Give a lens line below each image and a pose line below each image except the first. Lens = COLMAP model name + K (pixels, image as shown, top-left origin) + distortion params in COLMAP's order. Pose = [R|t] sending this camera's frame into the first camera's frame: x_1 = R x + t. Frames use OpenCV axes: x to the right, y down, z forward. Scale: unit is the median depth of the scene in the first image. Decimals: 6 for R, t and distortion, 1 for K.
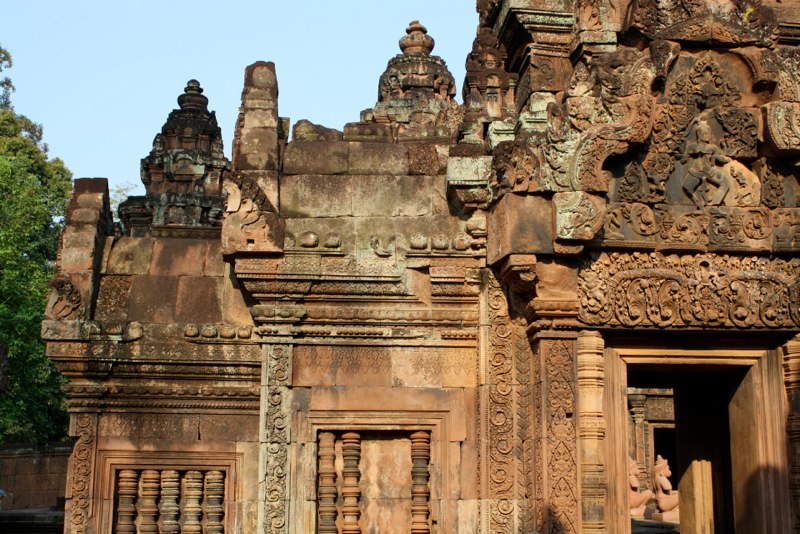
lens RADIAL K [[1107.7, 0, 399.7], [0, 1107.7, 266.2], [0, 0, 1]] dist [-0.036230, 0.000000]
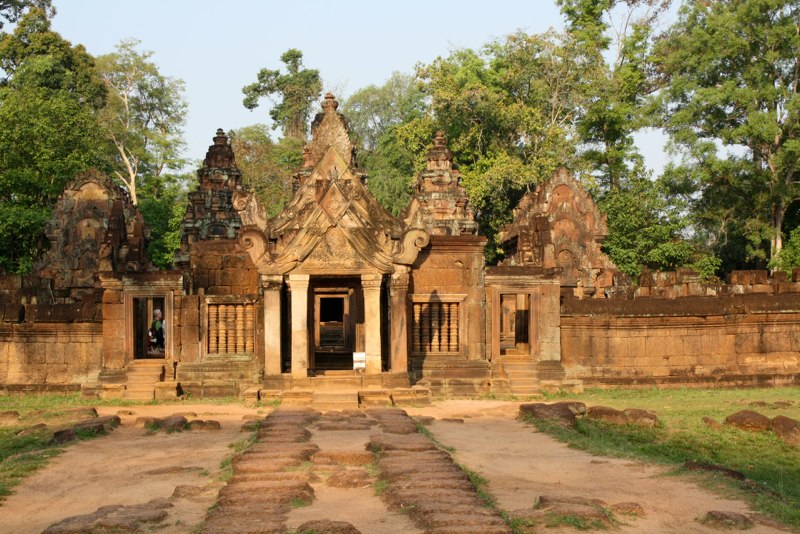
lens RADIAL K [[1433.8, 0, 400.2], [0, 1433.8, 267.0], [0, 0, 1]] dist [0.004056, 0.000000]
pose [[0.999325, -0.009564, -0.035467, 0.242146], [0.014944, 0.987851, 0.154682, -0.327244], [0.033557, -0.155108, 0.987327, -1.678436]]
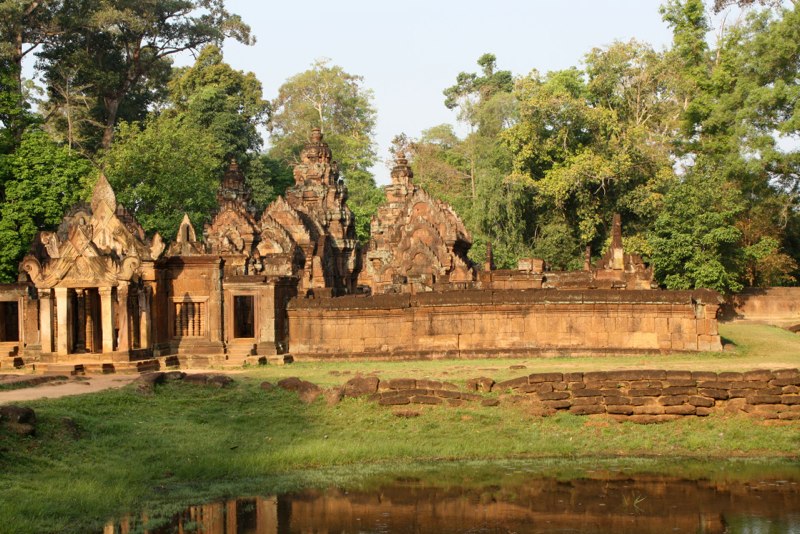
lens RADIAL K [[1364.8, 0, 400.2], [0, 1364.8, 271.5], [0, 0, 1]] dist [-0.052814, 0.000000]
pose [[0.962407, -0.024763, -0.270479, 1.094901], [0.072609, 0.983049, 0.168354, -0.430327], [0.261725, -0.181665, 0.947891, -2.077284]]
